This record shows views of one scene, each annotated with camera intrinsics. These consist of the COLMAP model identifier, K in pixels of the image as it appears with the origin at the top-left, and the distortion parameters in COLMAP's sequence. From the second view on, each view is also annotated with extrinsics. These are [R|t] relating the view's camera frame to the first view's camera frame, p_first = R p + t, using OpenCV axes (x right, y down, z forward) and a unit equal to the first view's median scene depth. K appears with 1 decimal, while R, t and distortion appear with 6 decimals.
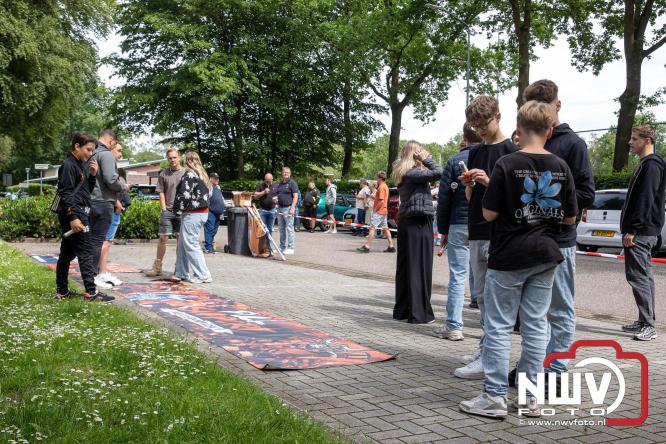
lens RADIAL K [[793.6, 0, 331.3], [0, 793.6, 205.7], [0, 0, 1]] dist [-0.026344, 0.048483]
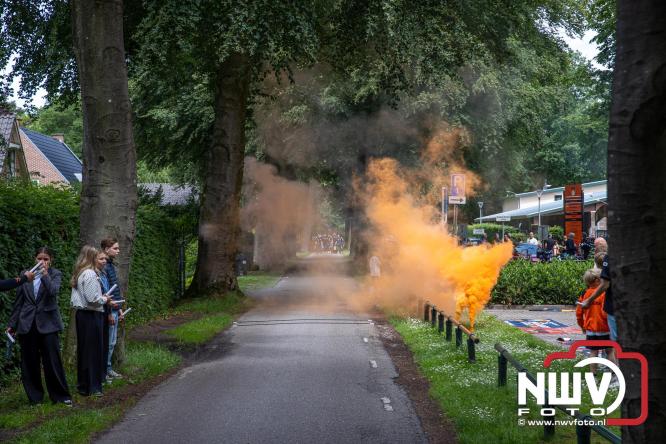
lens RADIAL K [[1428.4, 0, 333.0], [0, 1428.4, 222.0], [0, 0, 1]] dist [0.267404, 0.293929]
pose [[0.892530, -0.030429, -0.449960, 0.139789], [0.026968, 0.999537, -0.014102, -0.023821], [0.450180, 0.000452, 0.892938, -0.393535]]
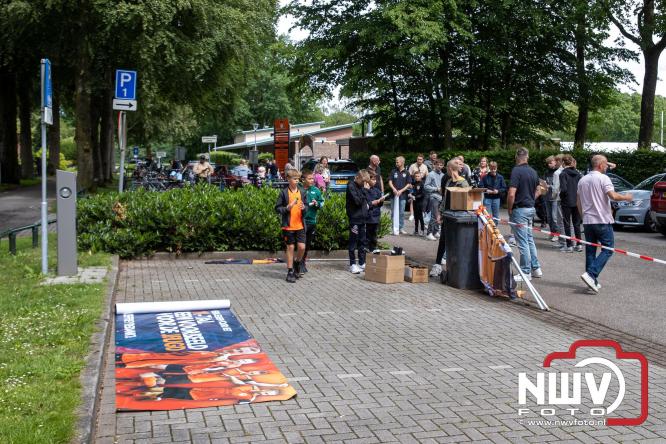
lens RADIAL K [[793.6, 0, 331.3], [0, 793.6, 205.7], [0, 0, 1]] dist [-0.026344, 0.048483]
pose [[0.970382, 0.003468, -0.241549, -0.032667], [0.009433, 0.998590, 0.052233, -0.018482], [0.241389, -0.052965, 0.968982, 0.181095]]
